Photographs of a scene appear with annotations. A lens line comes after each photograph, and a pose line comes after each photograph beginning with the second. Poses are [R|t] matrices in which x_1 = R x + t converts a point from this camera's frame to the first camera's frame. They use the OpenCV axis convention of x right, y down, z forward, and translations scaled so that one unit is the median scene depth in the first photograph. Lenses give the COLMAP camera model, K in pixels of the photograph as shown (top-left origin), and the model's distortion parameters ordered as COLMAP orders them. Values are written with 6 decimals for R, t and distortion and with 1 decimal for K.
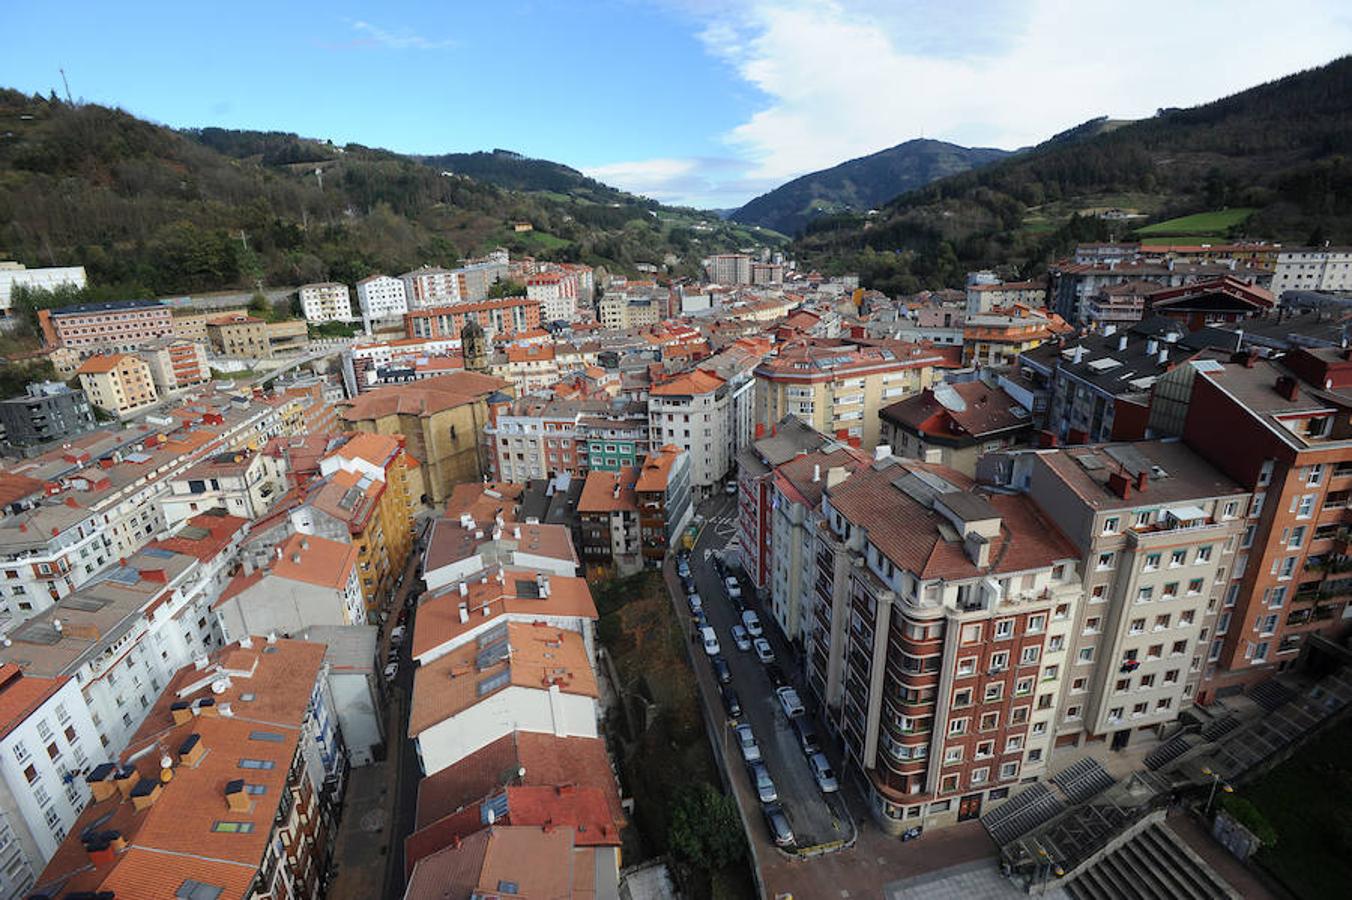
lens RADIAL K [[659.9, 0, 678.2], [0, 659.9, 444.1], [0, 0, 1]] dist [-0.035468, 0.013449]
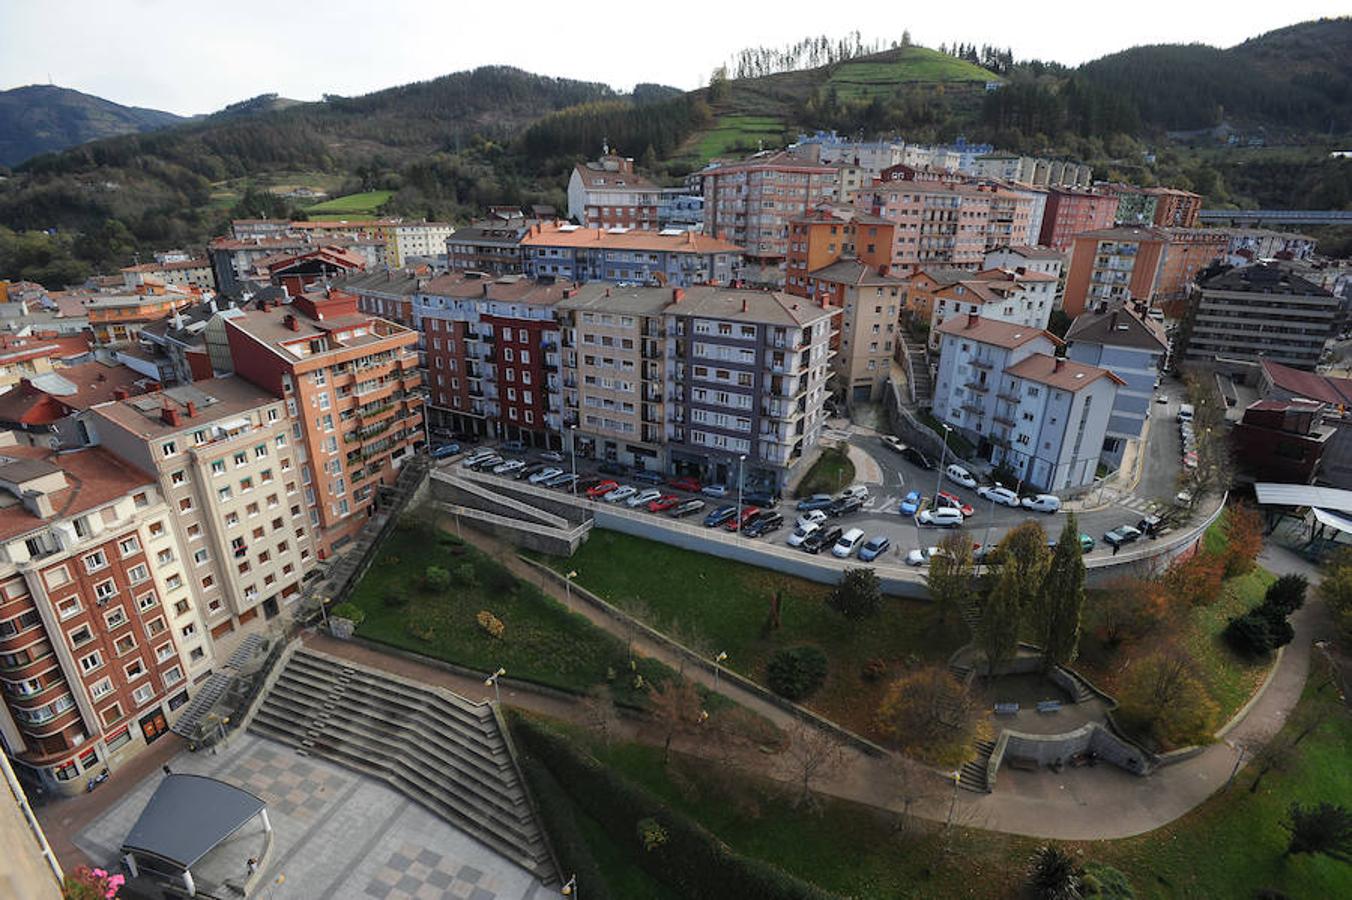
lens RADIAL K [[659.9, 0, 683.2], [0, 659.9, 452.6], [0, 0, 1]] dist [-0.035468, 0.013449]
pose [[0.509115, -0.274541, 0.815739, 0.147091], [0.239082, 0.955574, 0.172389, 0.147231], [-0.826826, 0.107263, 0.552135, -0.472739]]
